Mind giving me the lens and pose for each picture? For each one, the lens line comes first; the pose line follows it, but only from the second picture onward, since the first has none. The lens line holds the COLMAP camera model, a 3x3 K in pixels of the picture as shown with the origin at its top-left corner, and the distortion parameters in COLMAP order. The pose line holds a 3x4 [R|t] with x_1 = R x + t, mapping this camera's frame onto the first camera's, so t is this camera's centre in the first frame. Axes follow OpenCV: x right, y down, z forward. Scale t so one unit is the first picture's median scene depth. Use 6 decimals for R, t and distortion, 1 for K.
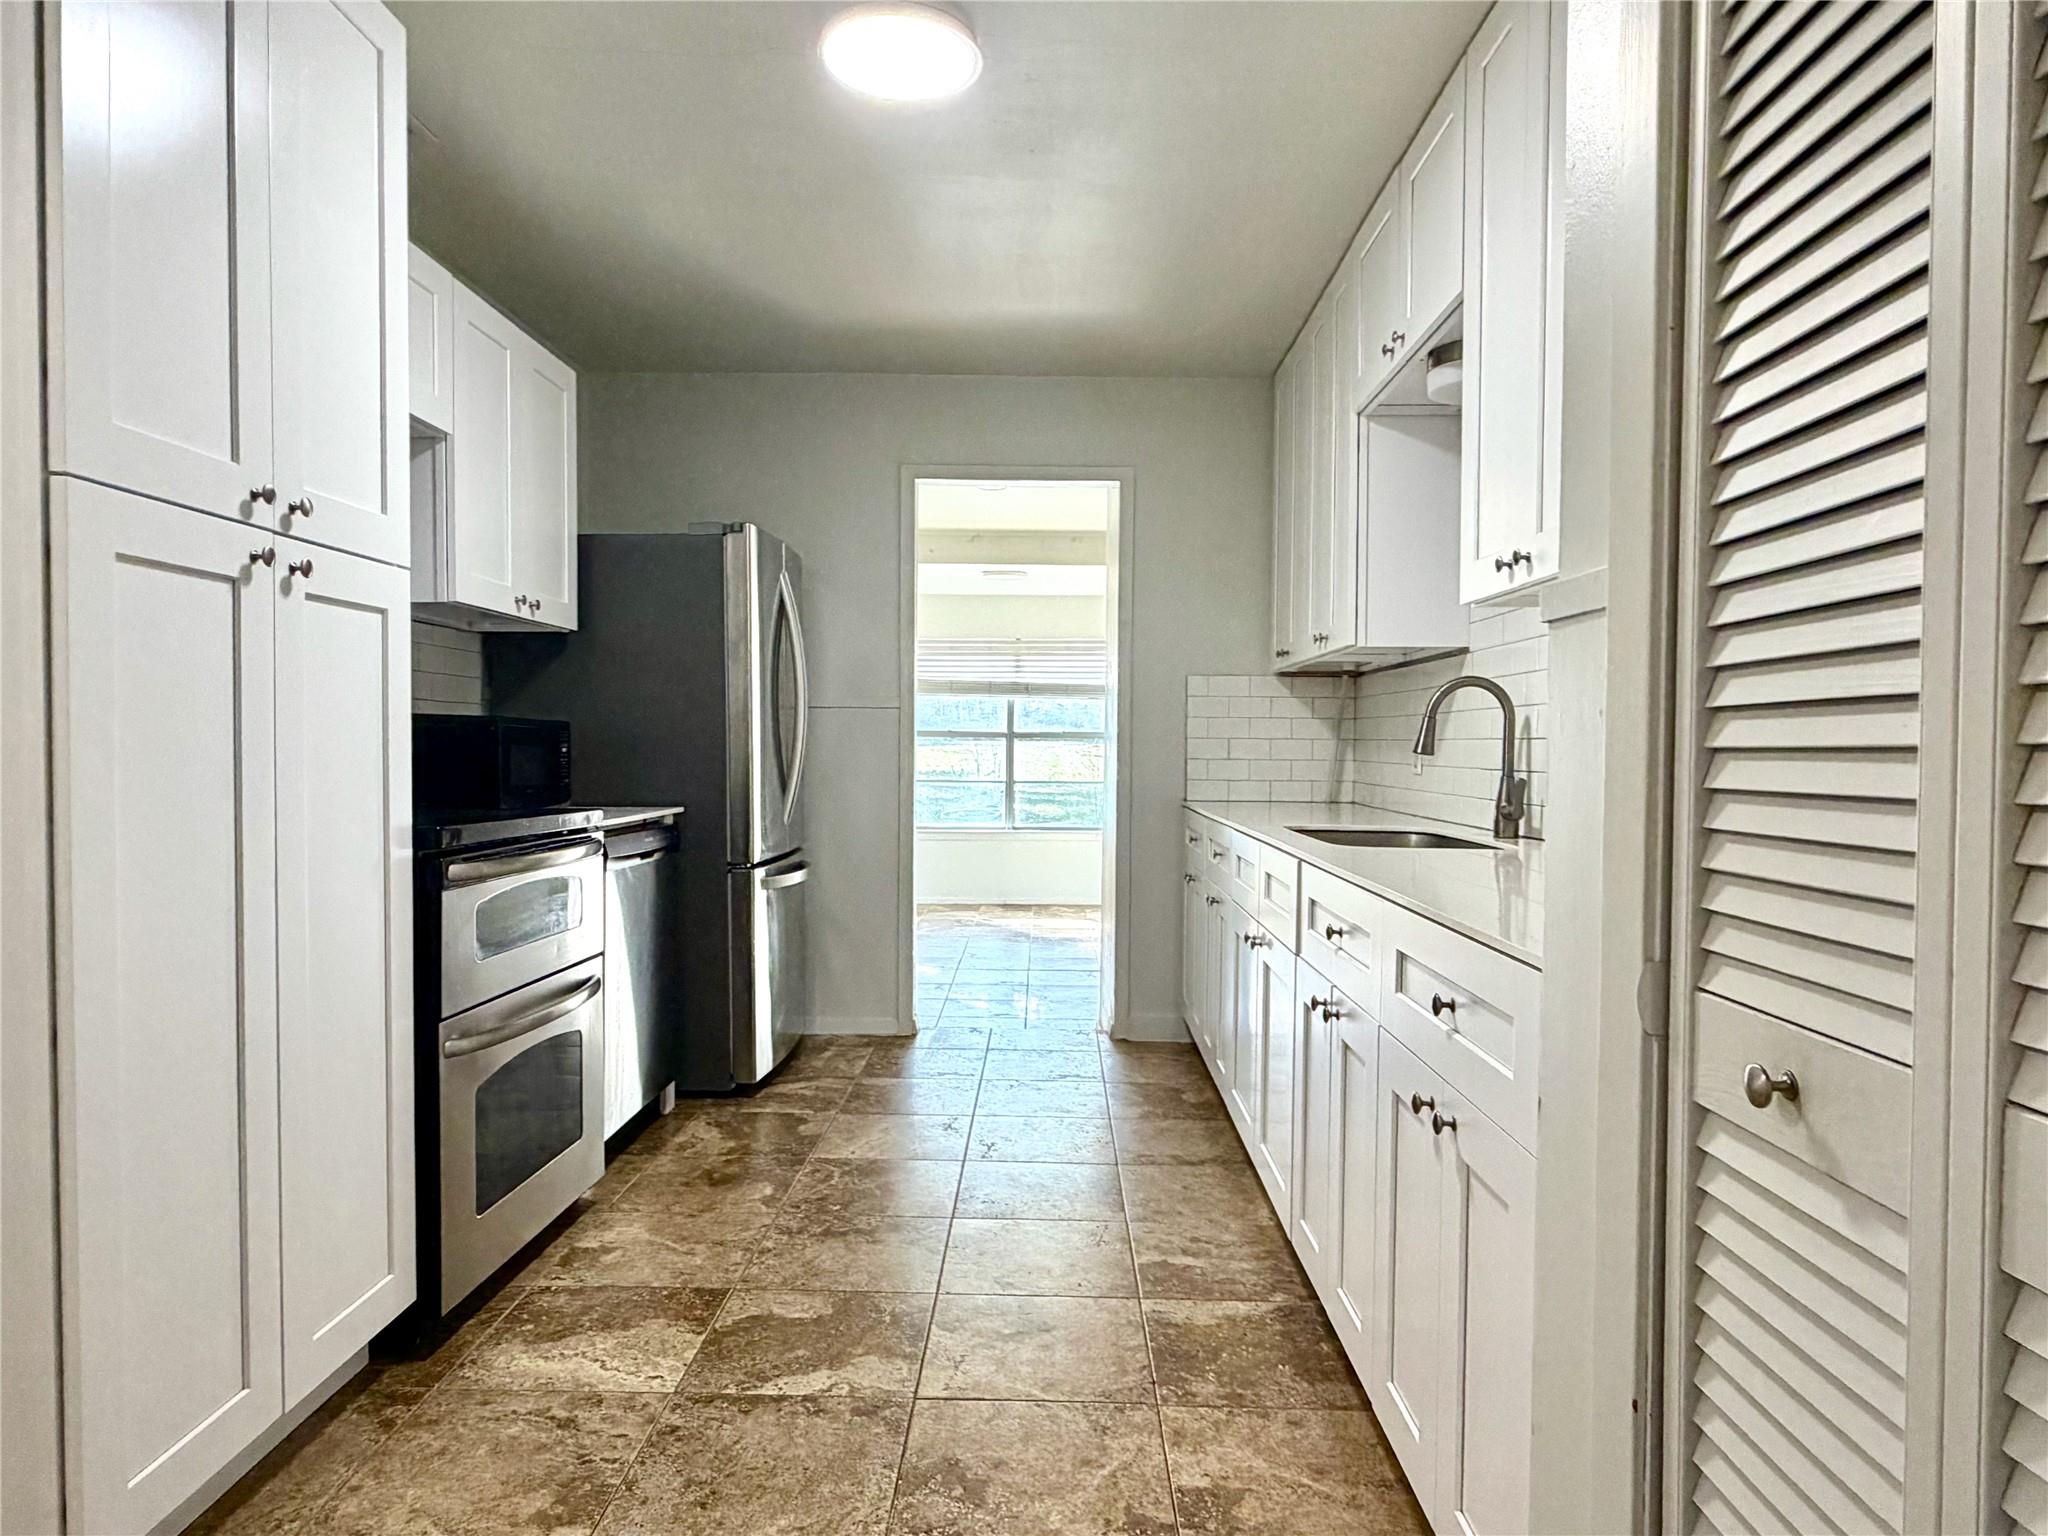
lens RADIAL K [[1262.6, 0, 1024.6], [0, 1262.6, 771.8], [0, 0, 1]] dist [-0.002932, -0.003265]
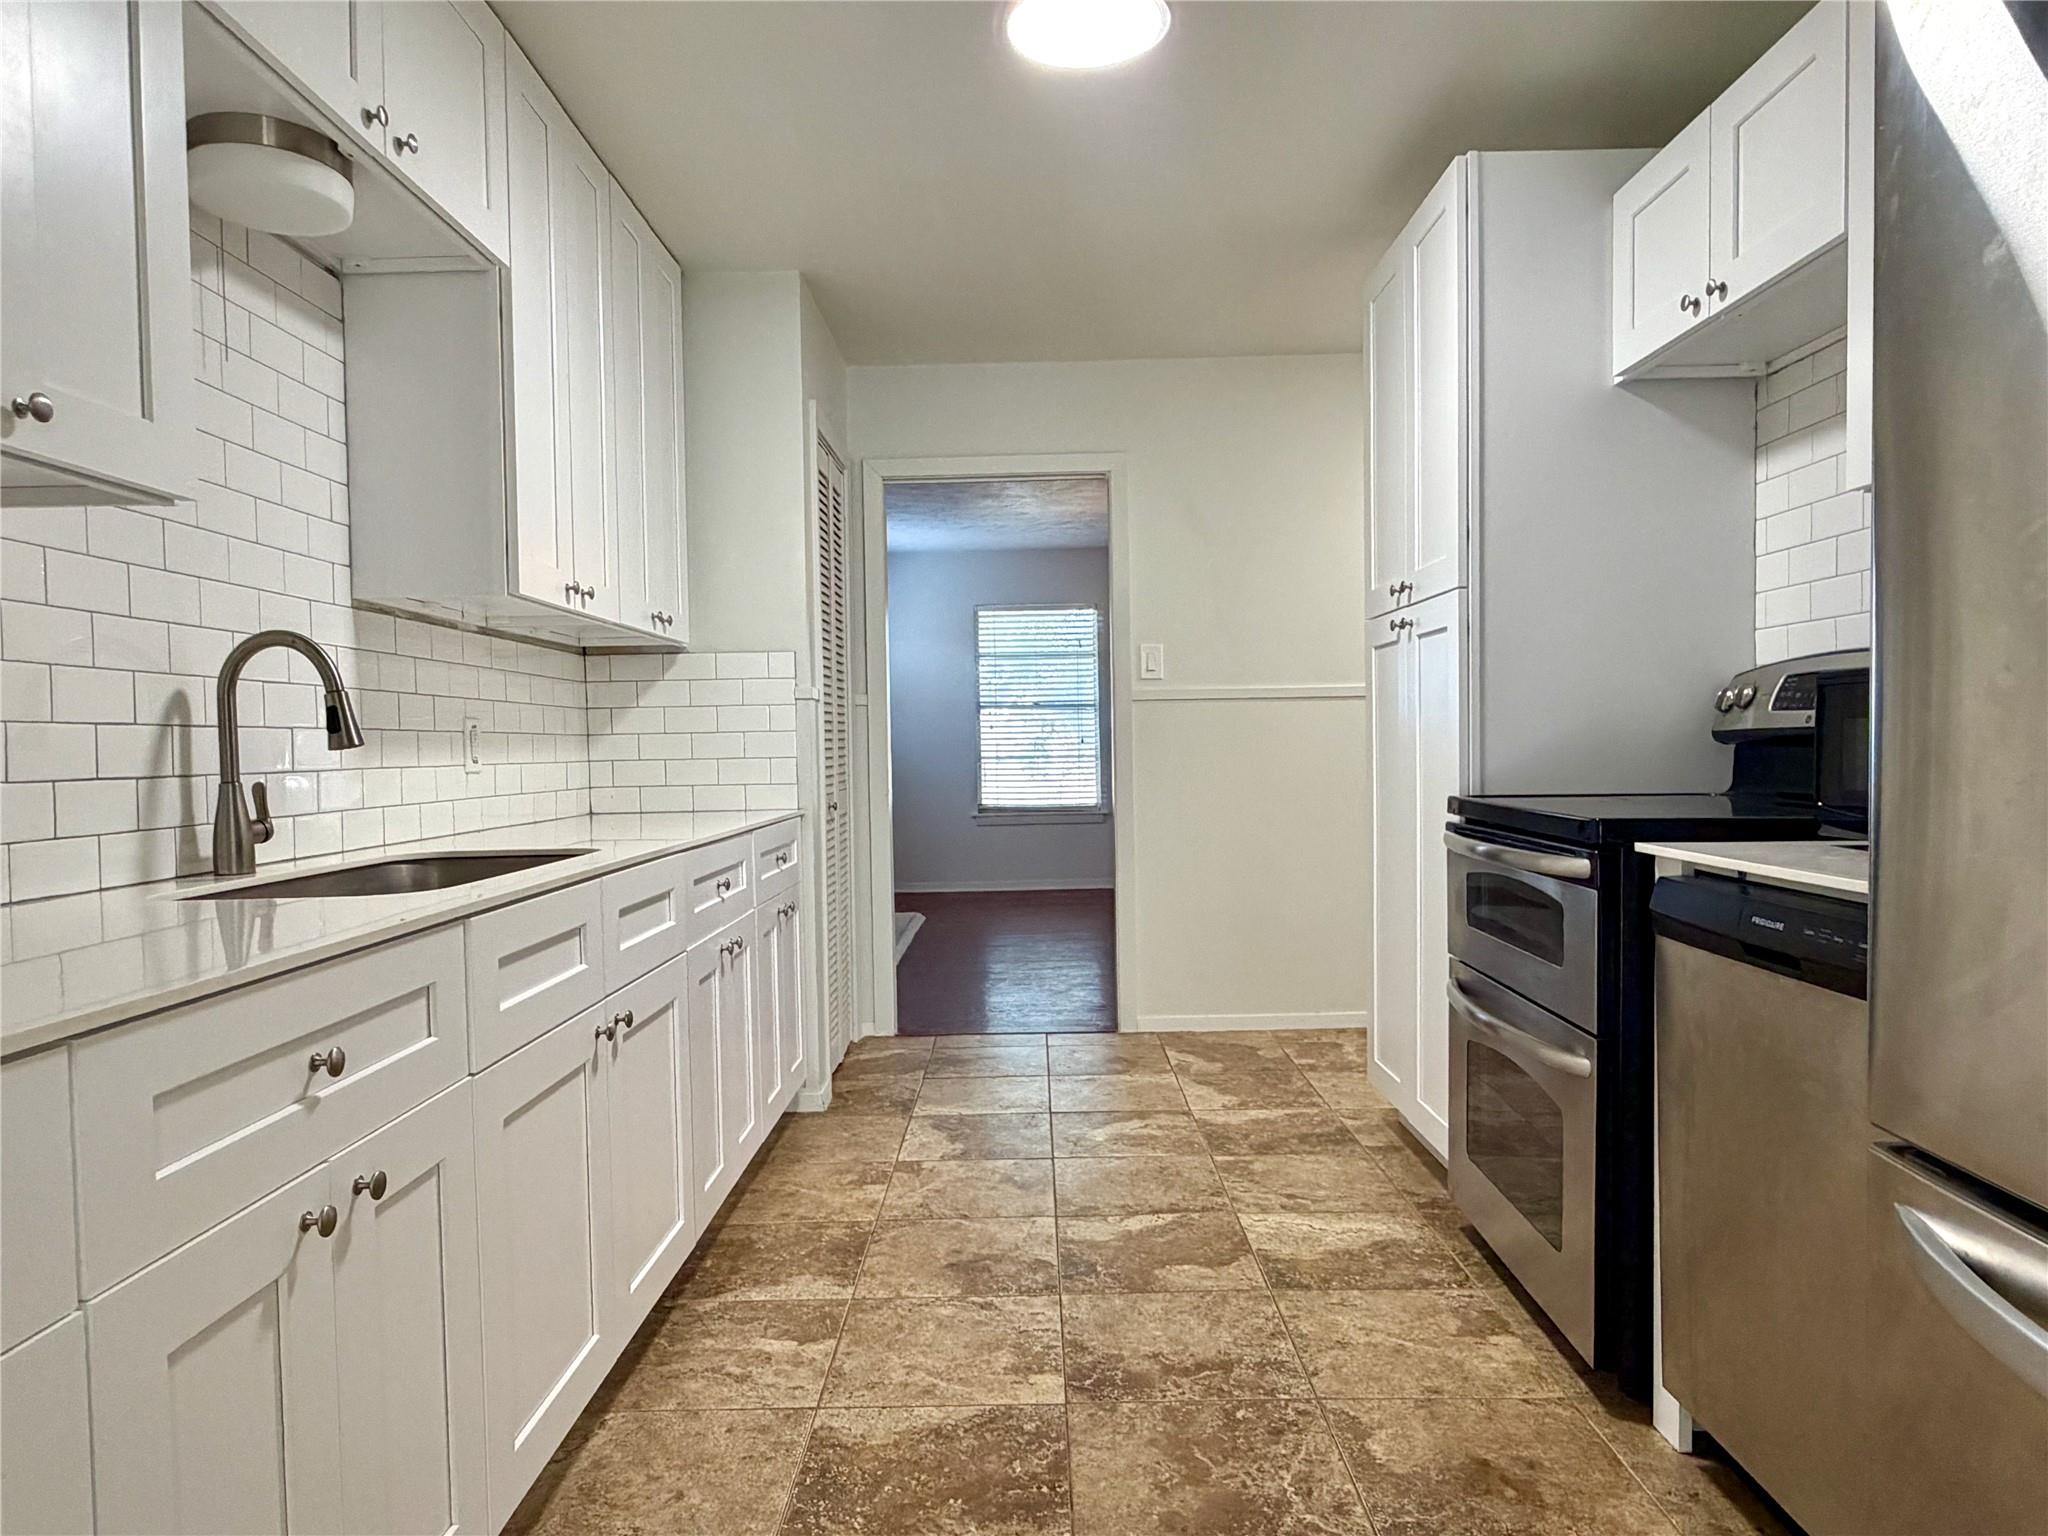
lens RADIAL K [[1262.6, 0, 1024.5], [0, 1262.6, 774.5], [0, 0, 1]] dist [-0.002932, -0.003265]
pose [[-0.999825, 0.012128, -0.014236, -0.034533], [0.011485, 0.998946, 0.044442, -0.031973], [0.014760, 0.044271, -0.998911, 2.027451]]
